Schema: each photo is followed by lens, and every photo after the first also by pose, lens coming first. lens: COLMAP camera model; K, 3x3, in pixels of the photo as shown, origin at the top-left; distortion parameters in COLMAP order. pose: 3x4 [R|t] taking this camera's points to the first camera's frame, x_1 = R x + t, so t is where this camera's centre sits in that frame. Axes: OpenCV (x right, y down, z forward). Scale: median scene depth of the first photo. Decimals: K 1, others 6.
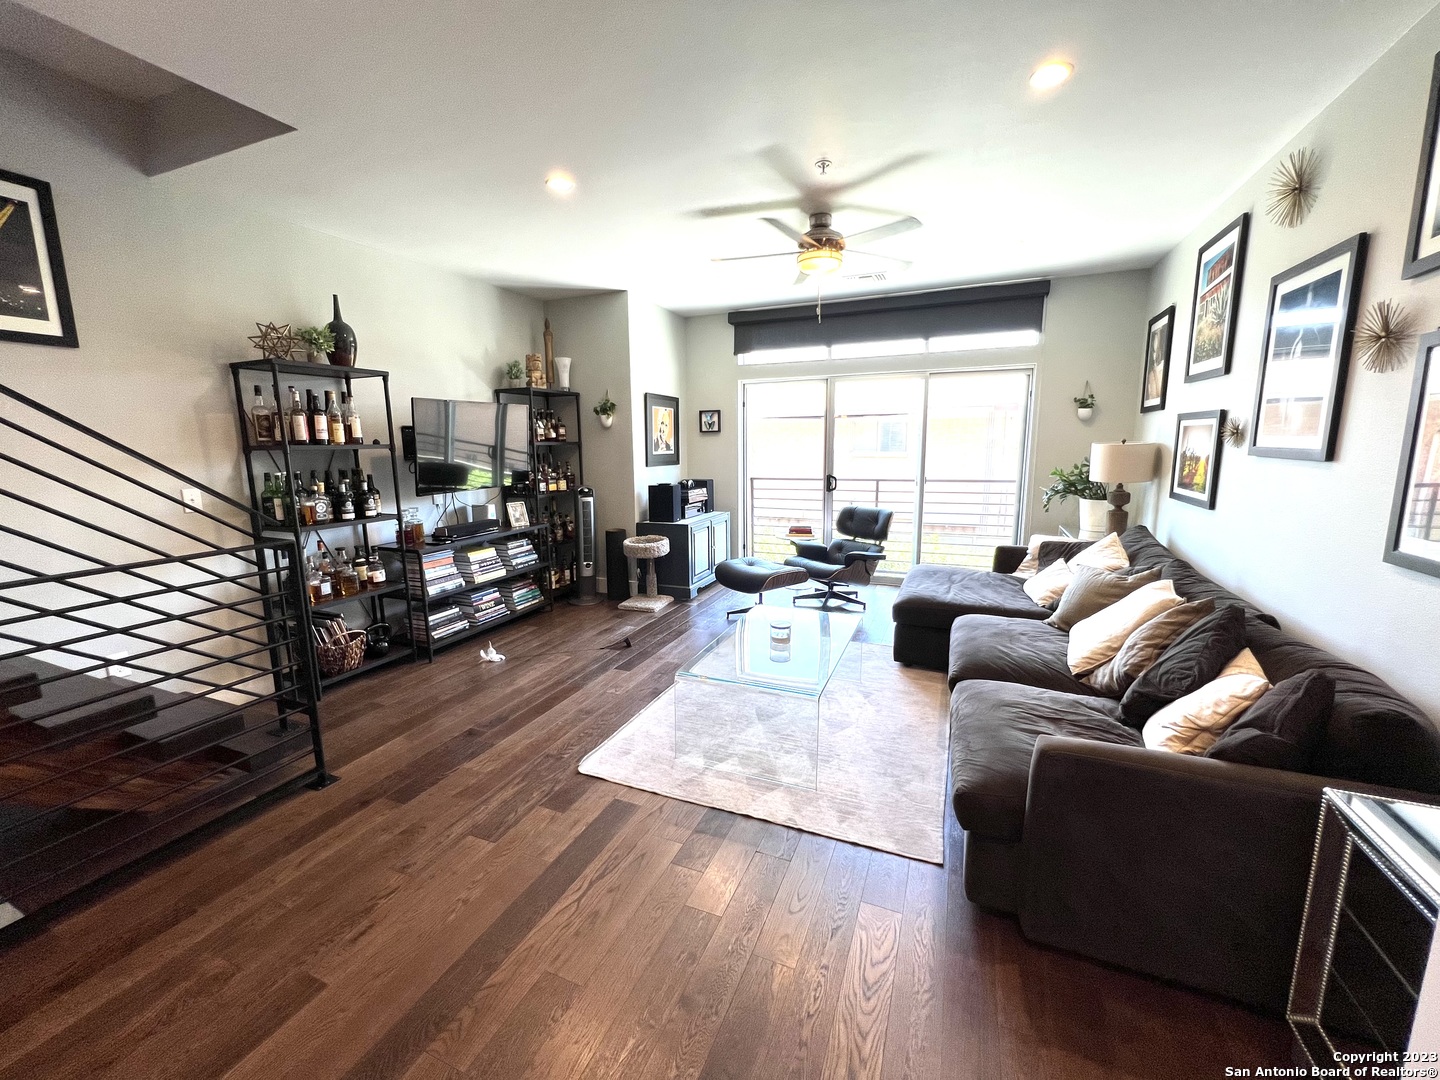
lens RADIAL K [[583.1, 0, 707.5], [0, 583.1, 534.8], [0, 0, 1]] dist [-0.002163, 0.000364]
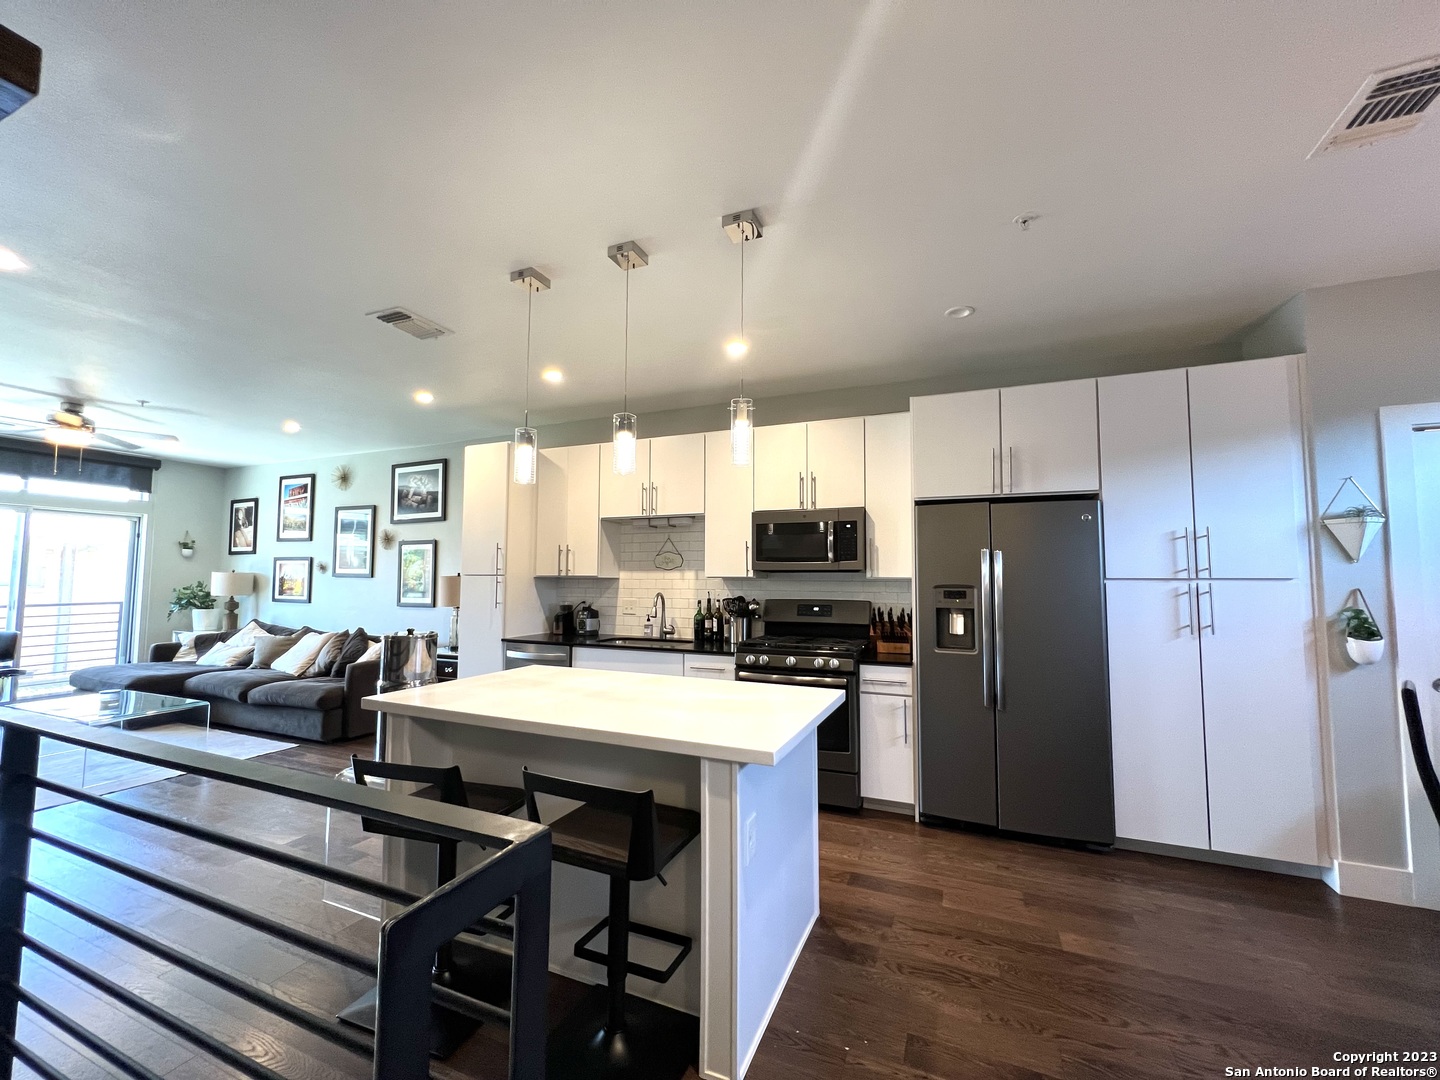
lens RADIAL K [[583.1, 0, 714.7], [0, 583.1, 543.8], [0, 0, 1]] dist [-0.002163, 0.000364]
pose [[0.006298, 0.068553, 0.997628, -1.199611], [0.153985, 0.985682, -0.068704, 0.111540], [-0.988053, 0.154052, -0.004348, -0.463175]]
